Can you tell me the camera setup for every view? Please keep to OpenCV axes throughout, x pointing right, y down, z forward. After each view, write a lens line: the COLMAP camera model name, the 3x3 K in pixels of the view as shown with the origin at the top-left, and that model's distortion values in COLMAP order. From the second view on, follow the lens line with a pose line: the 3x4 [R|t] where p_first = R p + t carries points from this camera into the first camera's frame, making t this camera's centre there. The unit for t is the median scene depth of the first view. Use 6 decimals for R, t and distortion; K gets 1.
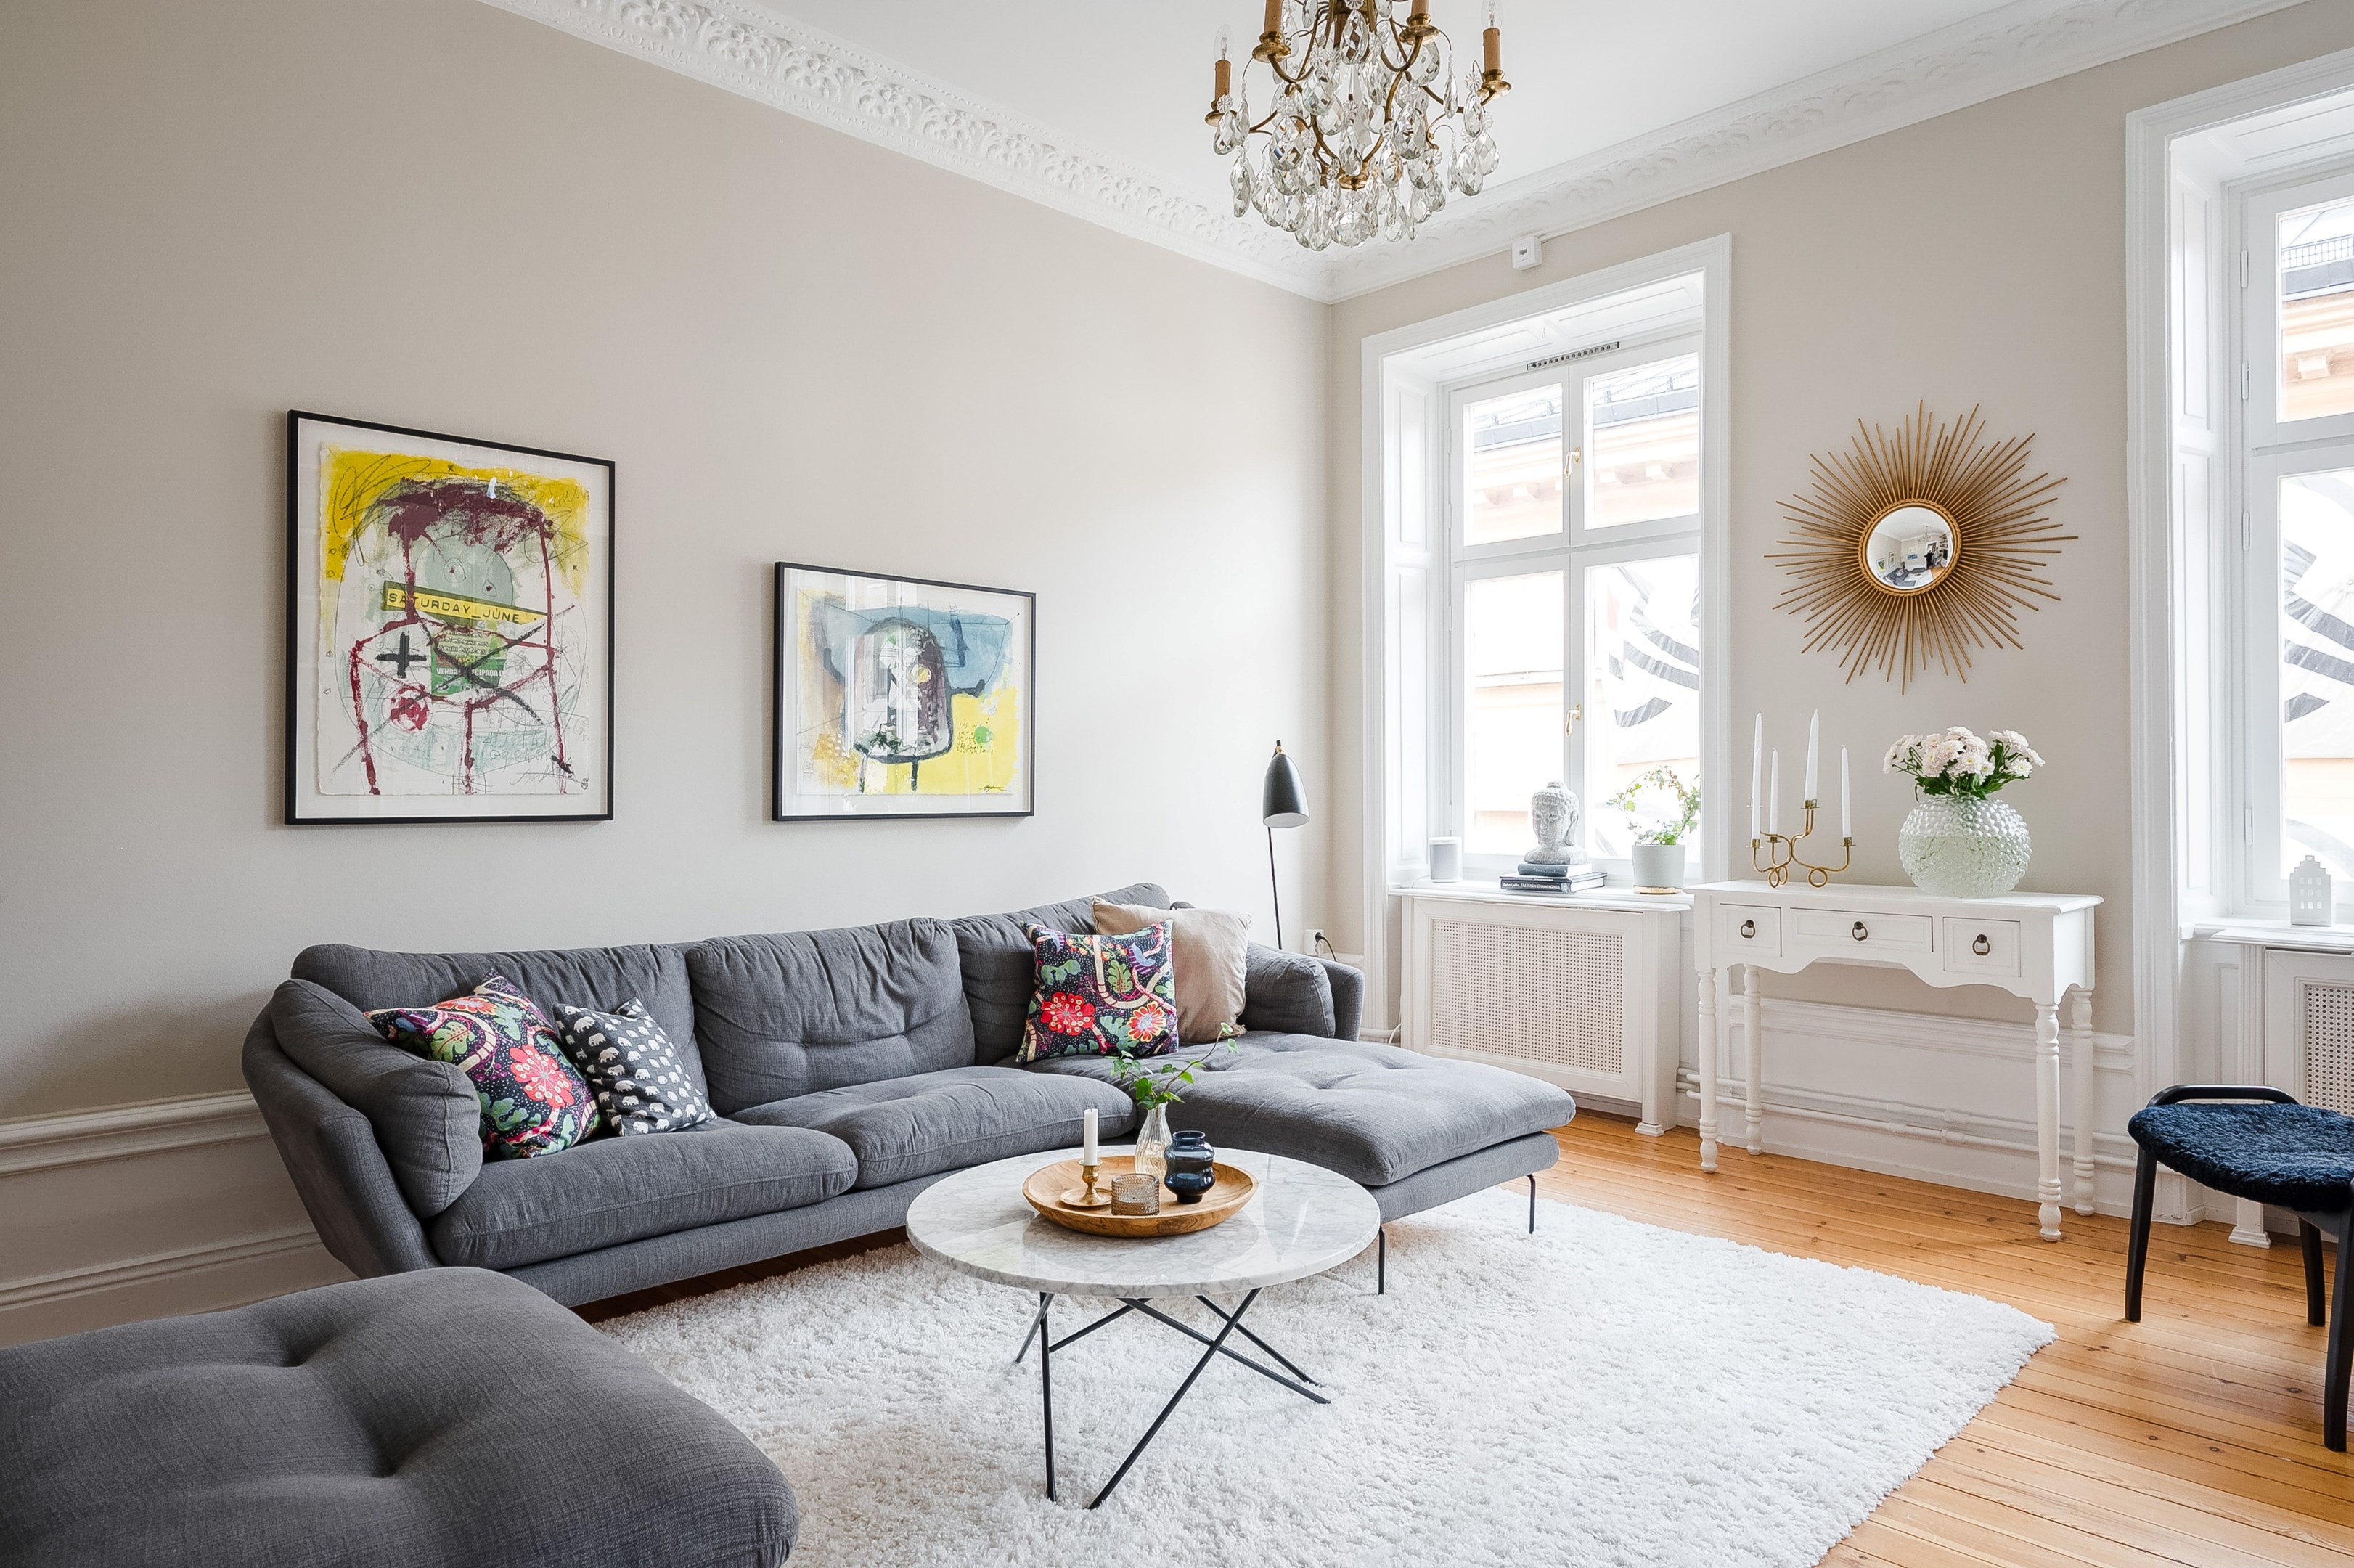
lens RADIAL K [[1426.8, 0, 1176.8], [0, 1426.8, 799.6], [0, 0, 1]] dist [0.005327, -0.000177]
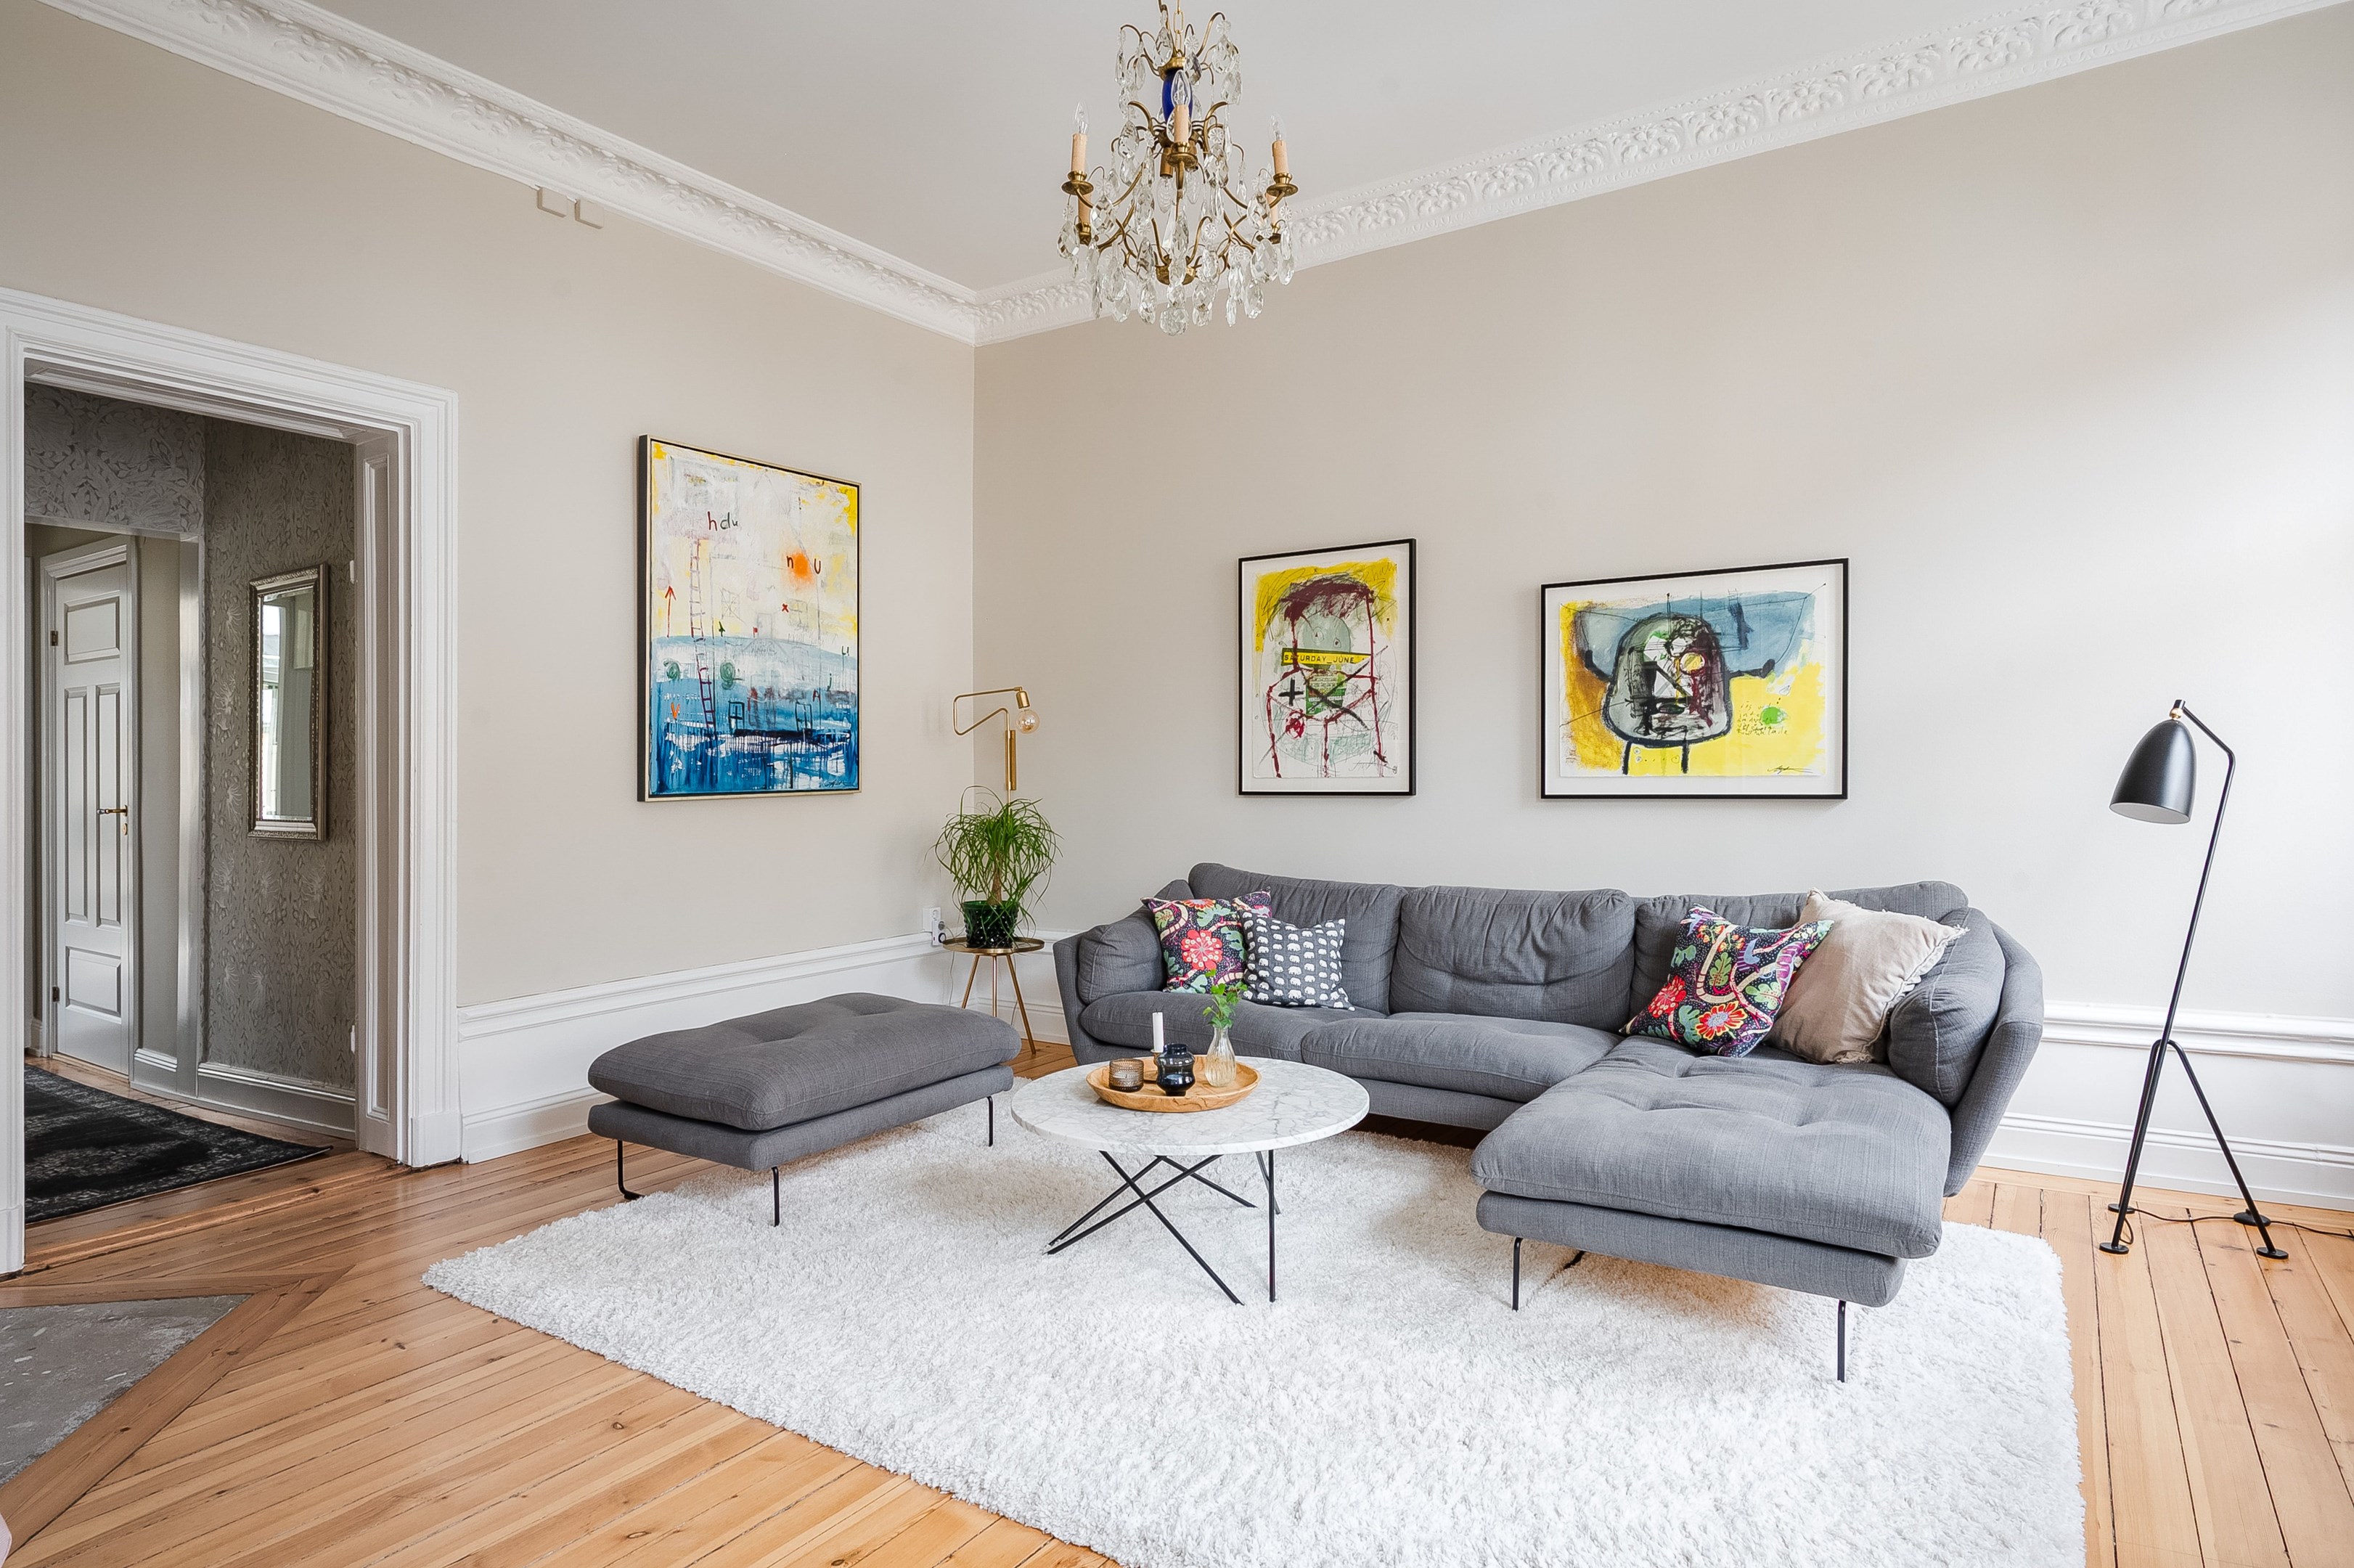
lens RADIAL K [[1333.9, 0, 1177.0], [0, 1333.9, 766.7], [0, 0, 1]] dist [0.001066, 0.000093]
pose [[0.217134, 0.002509, -0.976139, 0.860435], [0.008175, 0.999957, 0.004388, -0.022235], [0.976108, -0.008933, 0.217104, 0.508416]]
